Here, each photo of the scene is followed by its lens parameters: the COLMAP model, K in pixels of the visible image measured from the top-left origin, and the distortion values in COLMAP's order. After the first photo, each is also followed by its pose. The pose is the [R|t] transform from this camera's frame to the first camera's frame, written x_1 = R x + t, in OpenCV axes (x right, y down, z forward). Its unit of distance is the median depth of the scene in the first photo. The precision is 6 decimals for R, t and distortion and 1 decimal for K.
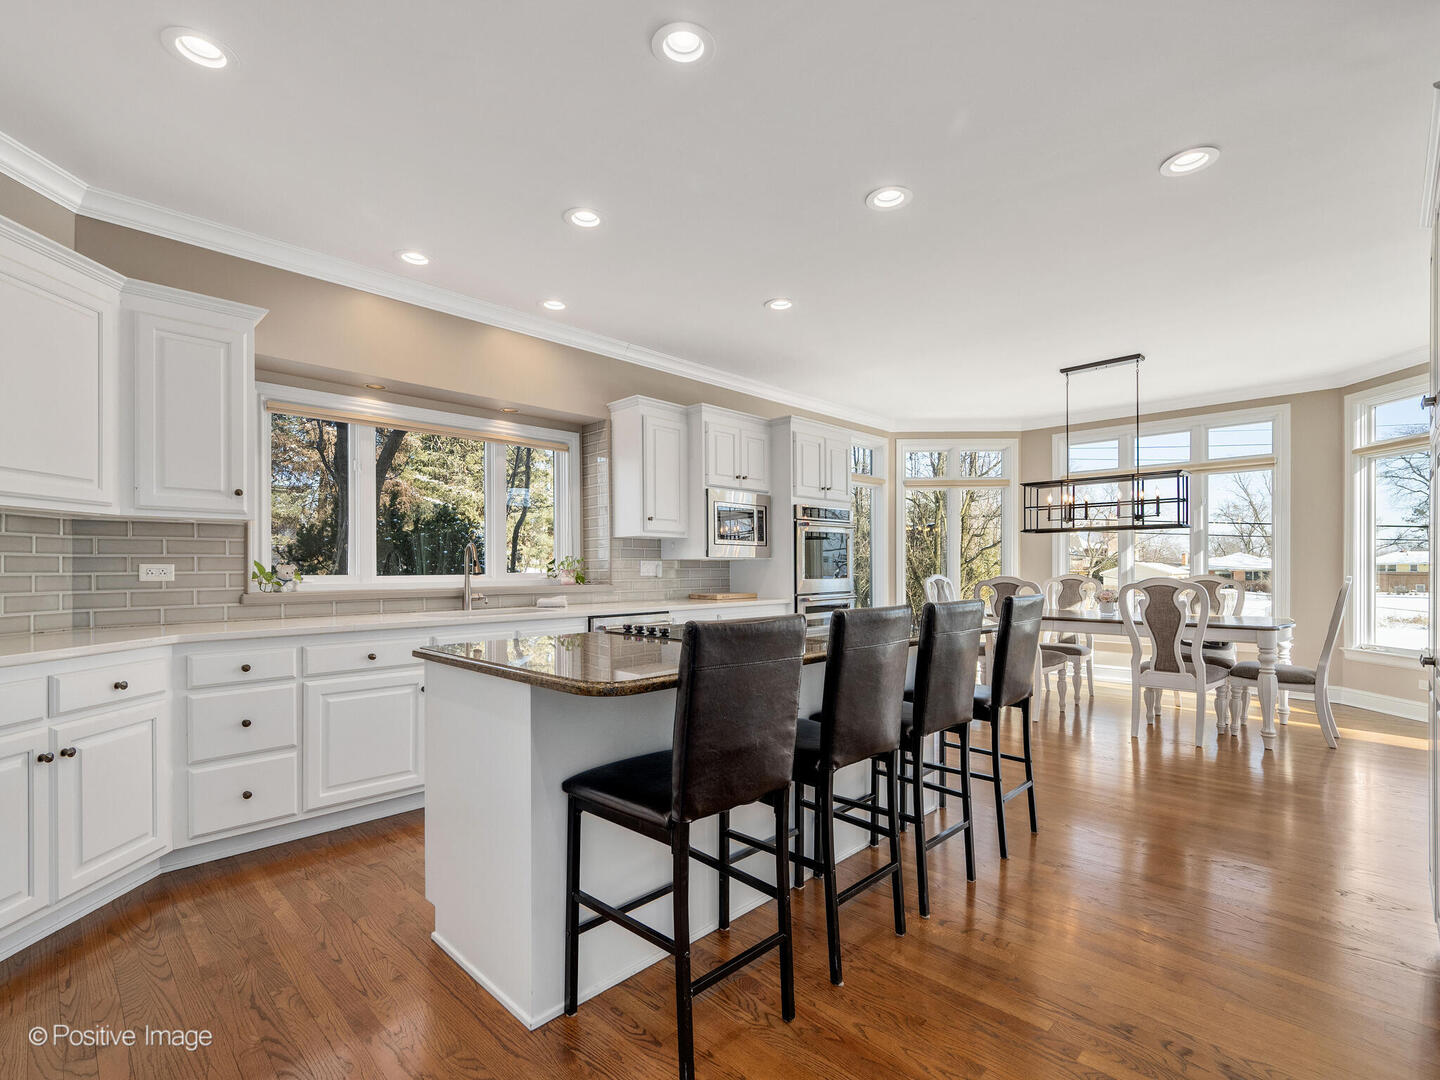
lens RADIAL K [[691.5, 0, 723.7], [0, 691.5, 566.4], [0, 0, 1]] dist [-0.004102, -0.000562]
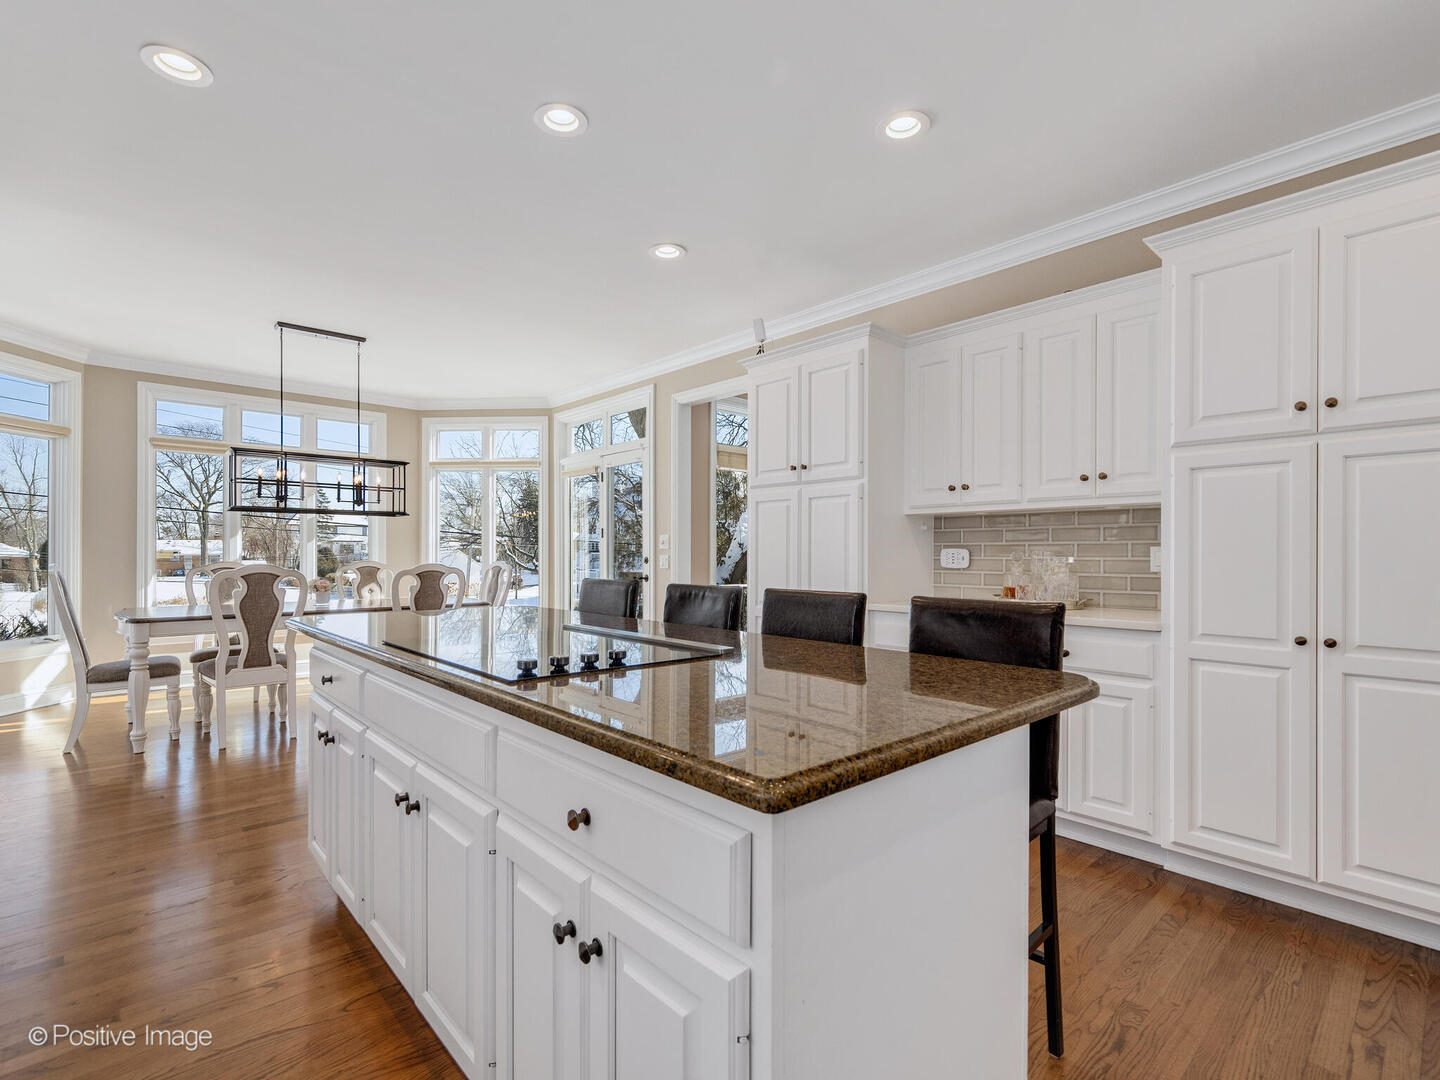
lens RADIAL K [[691.5, 0, 723.7], [0, 691.5, 566.4], [0, 0, 1]] dist [-0.004102, -0.000562]
pose [[0.071730, -0.017870, 0.997264, -0.326168], [-0.004043, 0.999826, 0.018207, -0.000584], [-0.997416, -0.005338, 0.071645, 0.388848]]
